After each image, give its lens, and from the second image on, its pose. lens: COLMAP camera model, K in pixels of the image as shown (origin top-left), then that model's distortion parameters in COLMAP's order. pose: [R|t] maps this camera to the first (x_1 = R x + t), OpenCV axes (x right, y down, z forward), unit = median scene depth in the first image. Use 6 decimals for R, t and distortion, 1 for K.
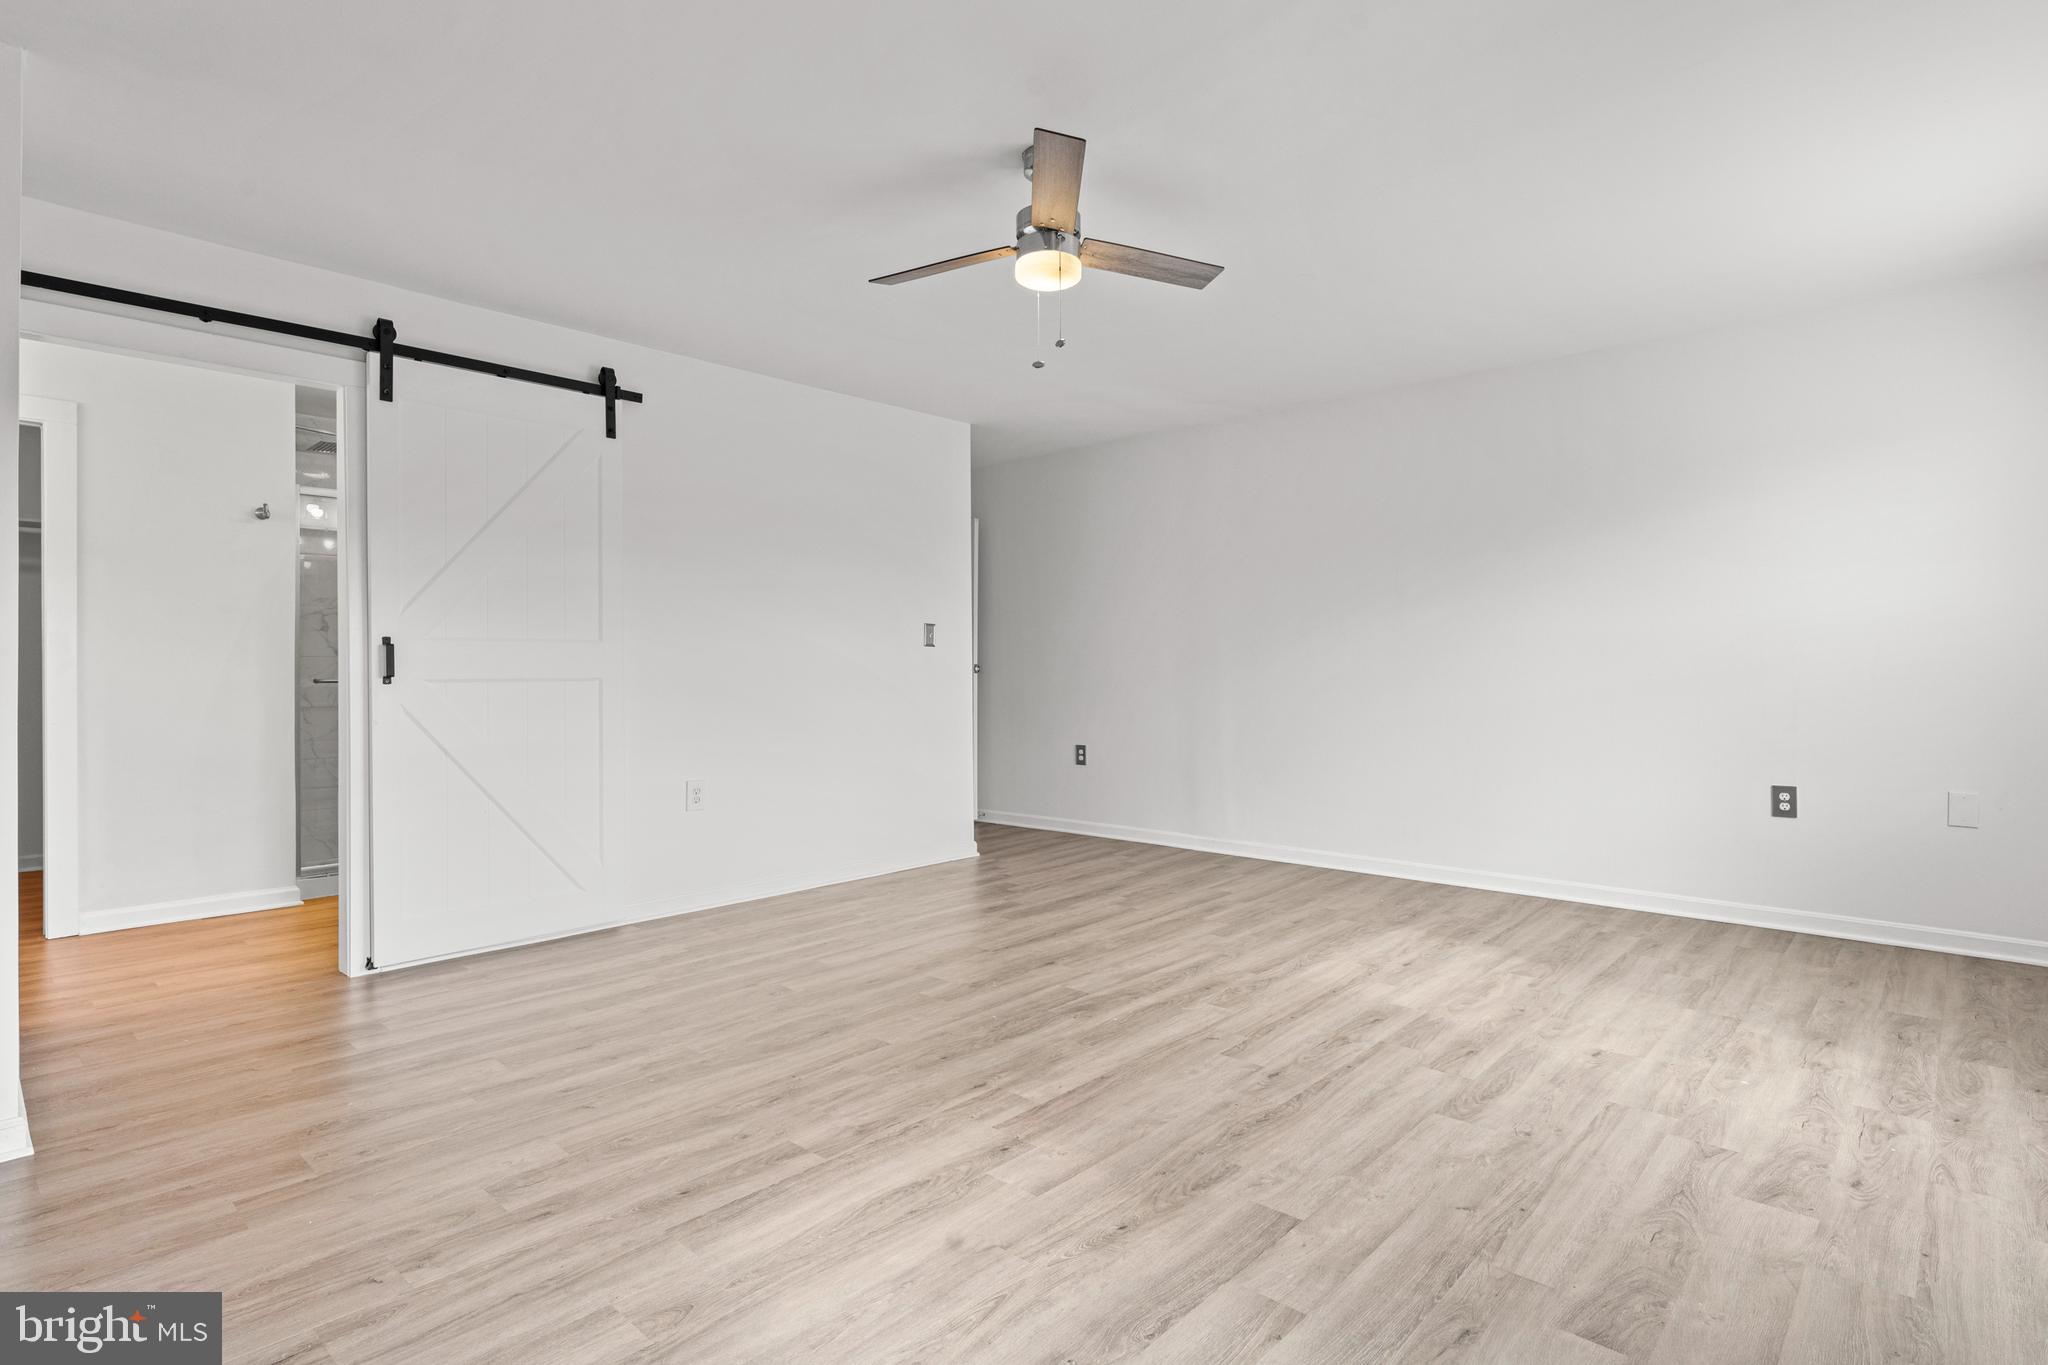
lens RADIAL K [[1051.6, 0, 1021.5], [0, 1051.6, 670.8], [0, 0, 1]] dist [-0.000692, 0.000708]
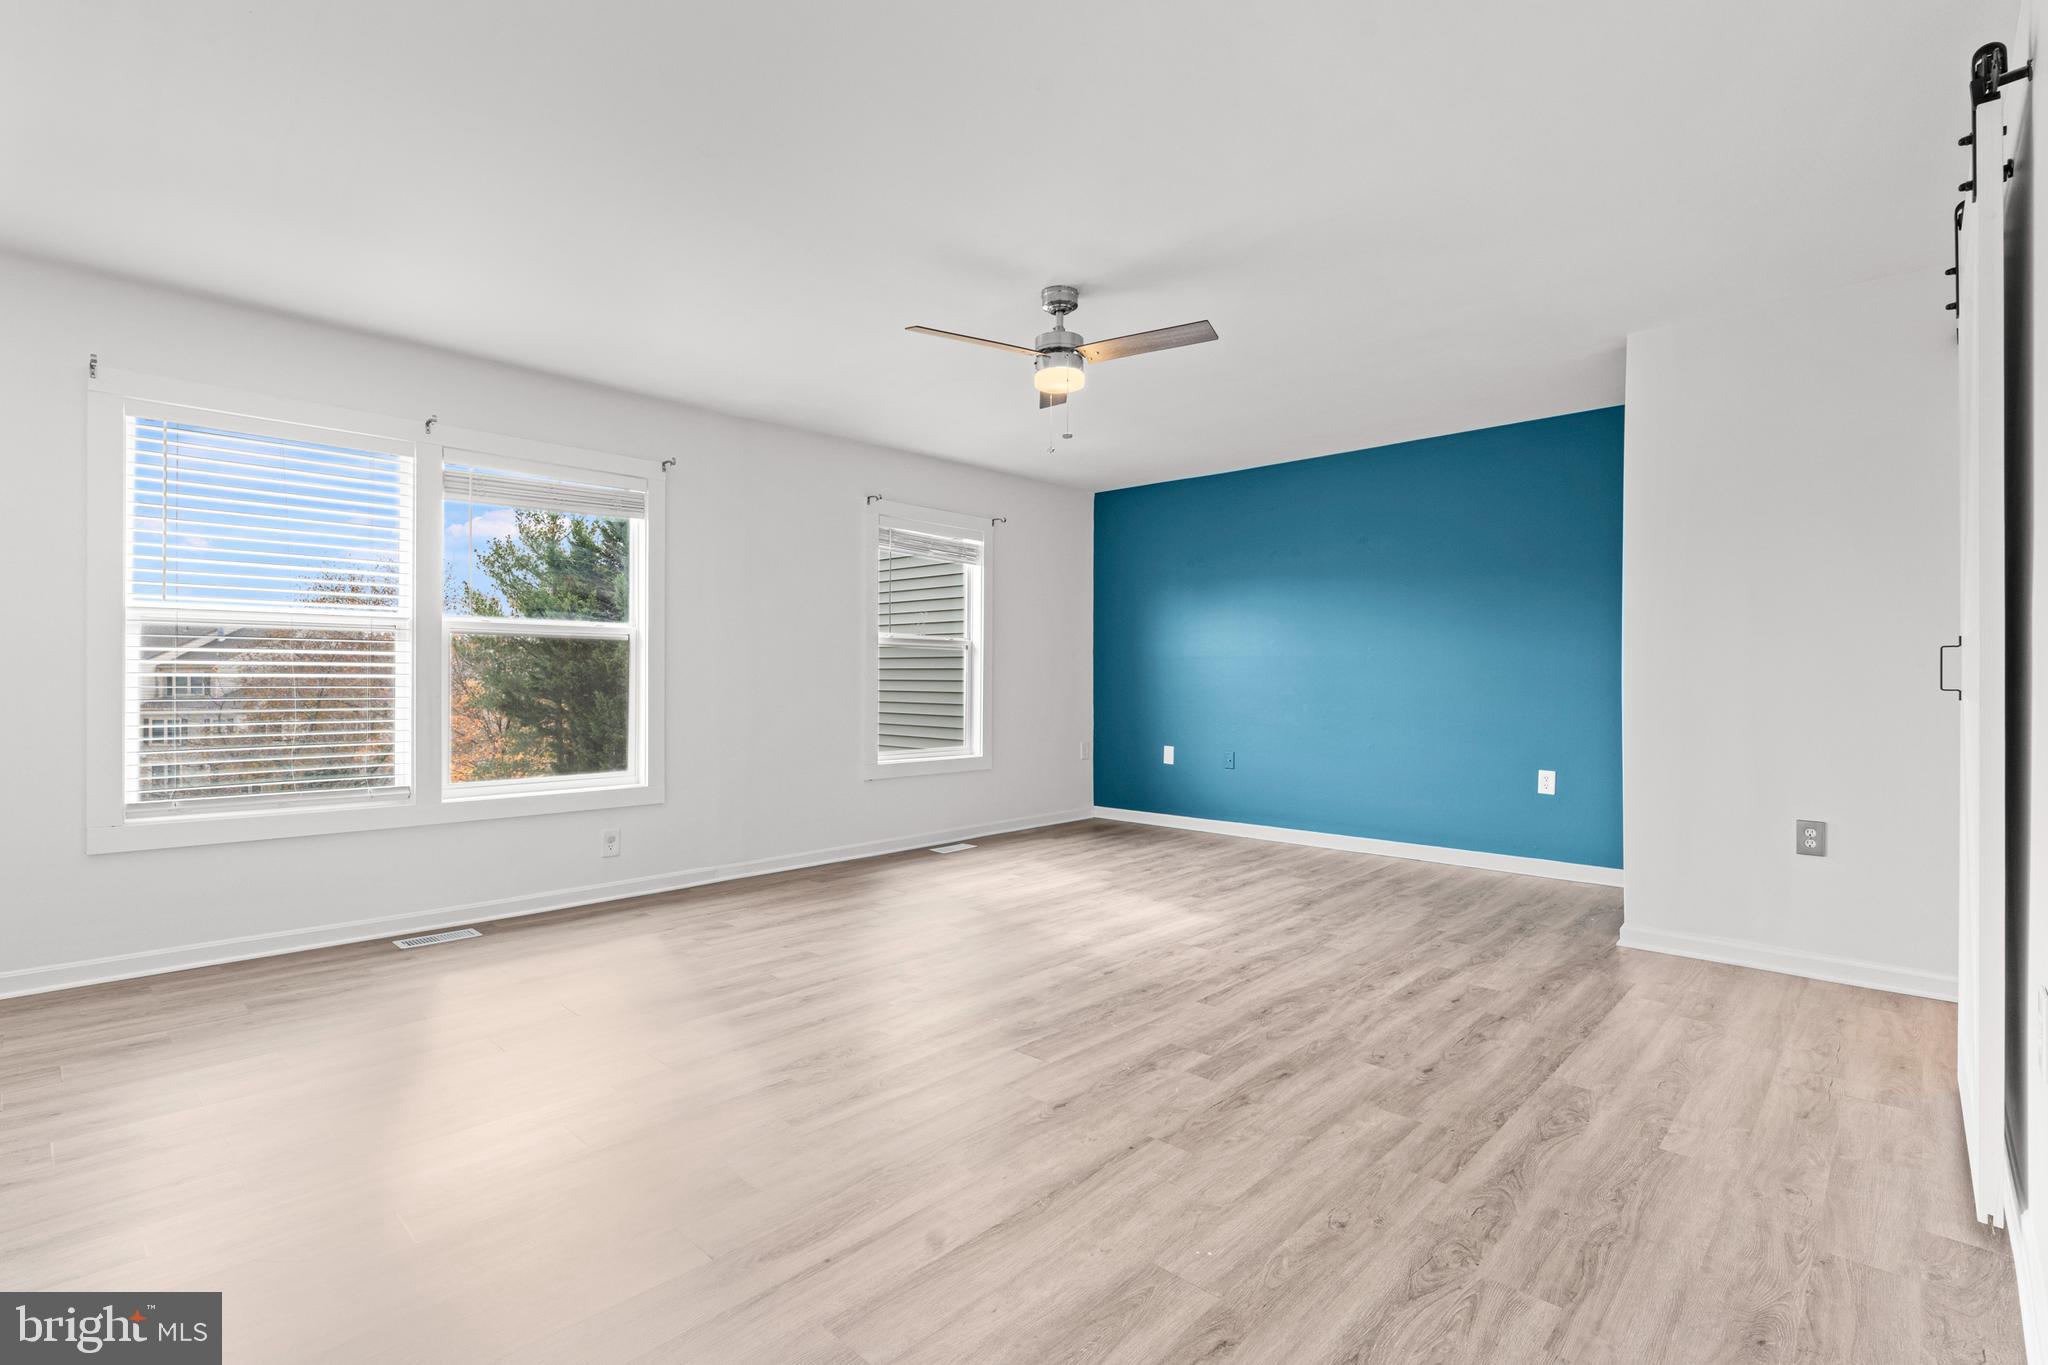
lens RADIAL K [[940.3, 0, 1018.3], [0, 940.3, 678.3], [0, 0, 1]] dist [-0.002369, -0.000375]
pose [[-0.999910, 0.001308, 0.013384, 0.067422], [0.001333, 0.999997, 0.001911, -0.006837], [-0.013382, 0.001928, -0.999909, 2.367118]]
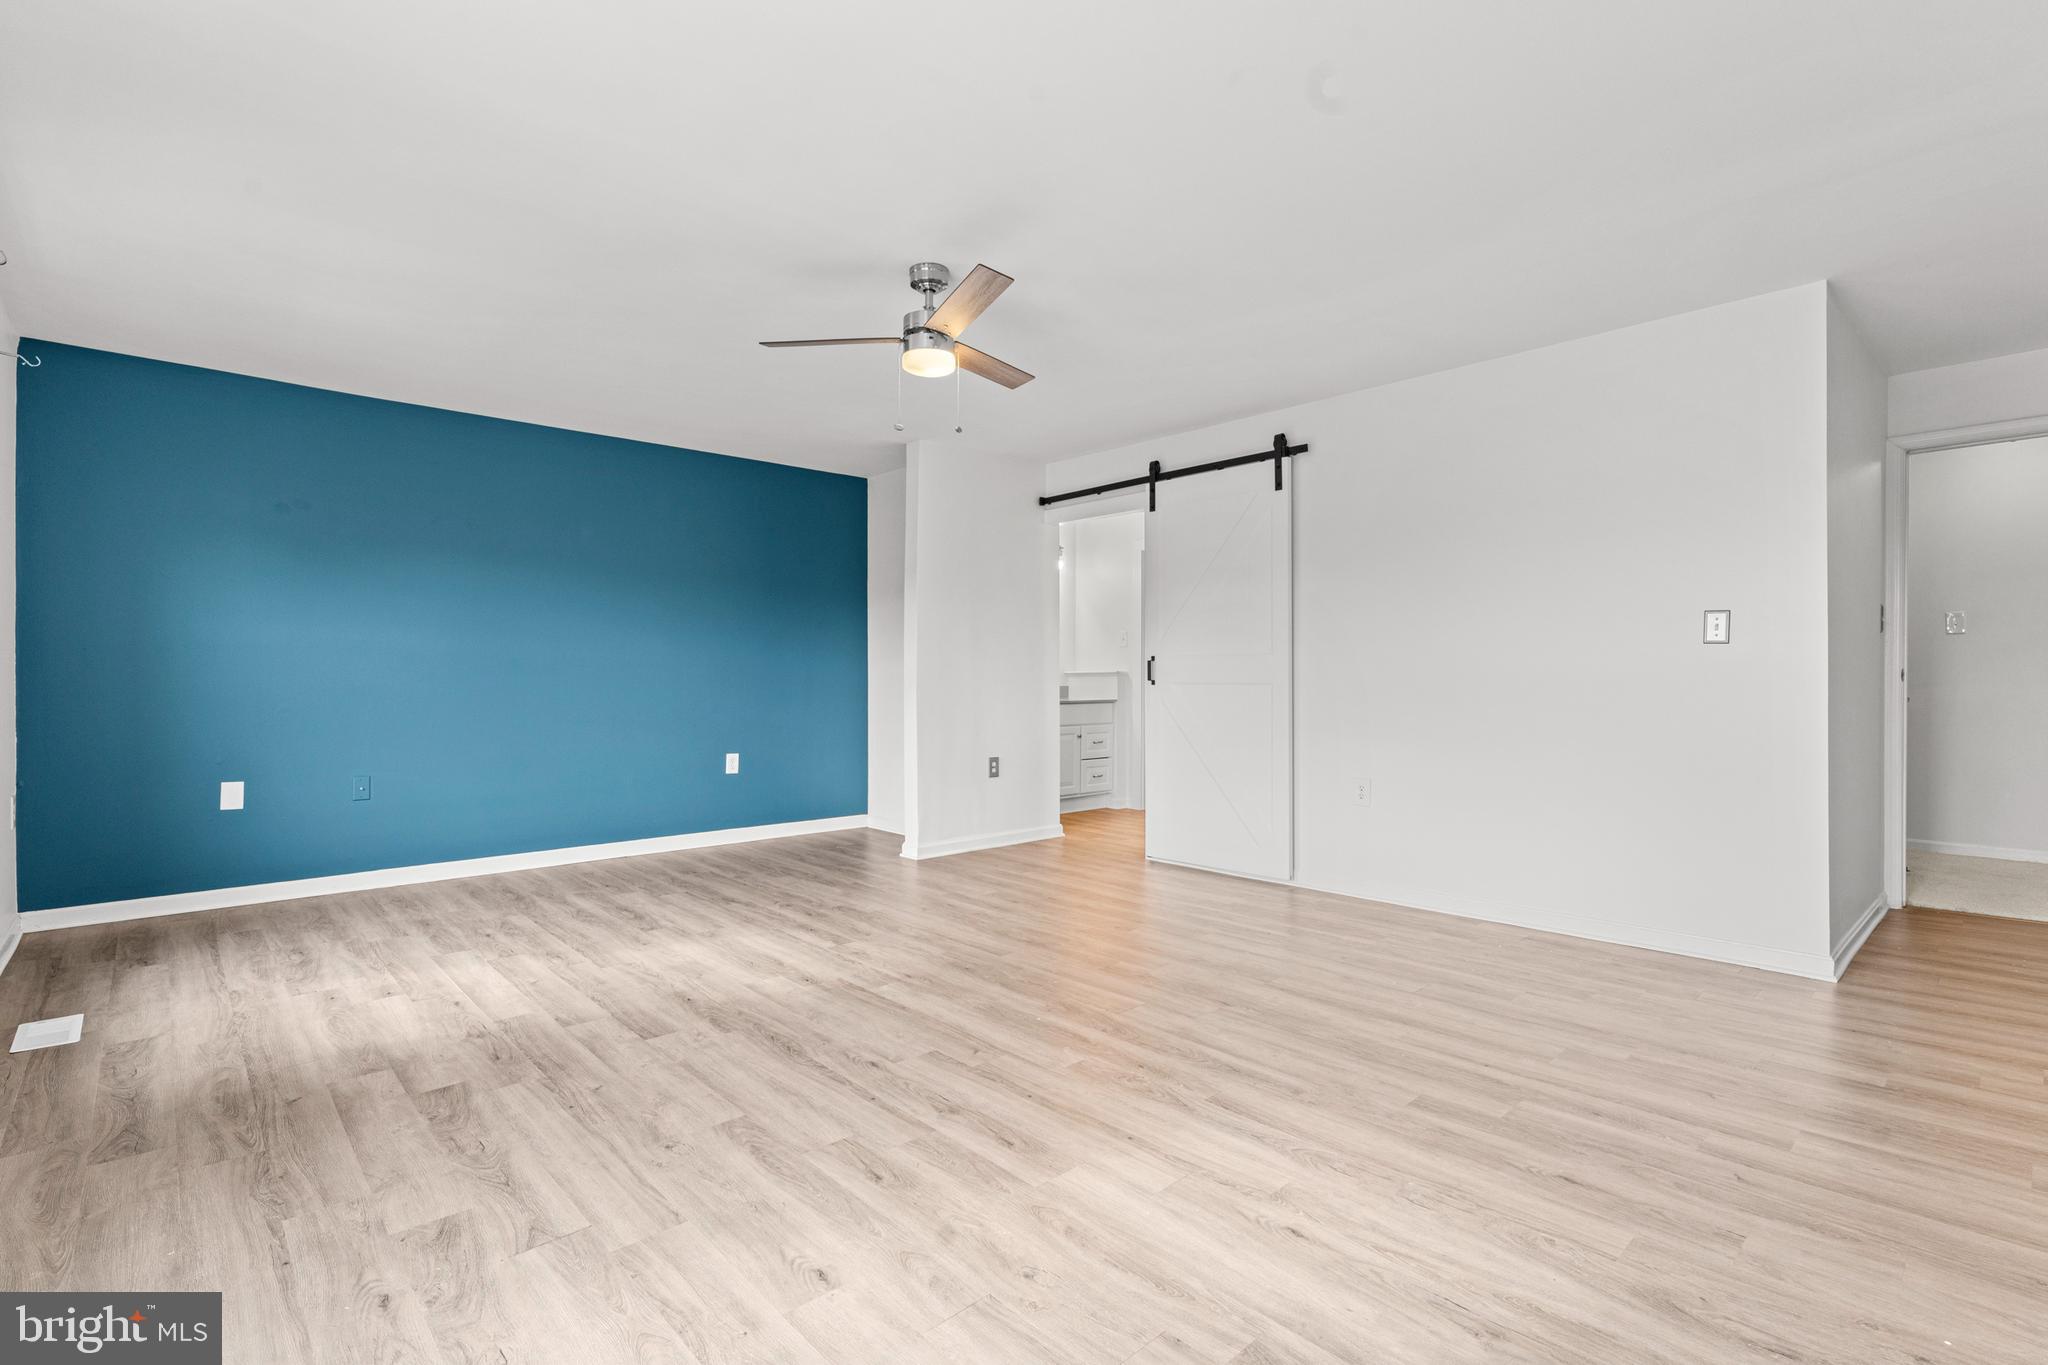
lens RADIAL K [[940.3, 0, 1012.7], [0, 940.3, 686.0], [0, 0, 1]] dist [-0.002369, -0.000375]
pose [[-0.092229, 0.014243, -0.995636, 1.235553], [-0.000777, 0.999896, 0.014376, -0.009670], [0.995738, 0.002100, -0.092209, 1.303496]]
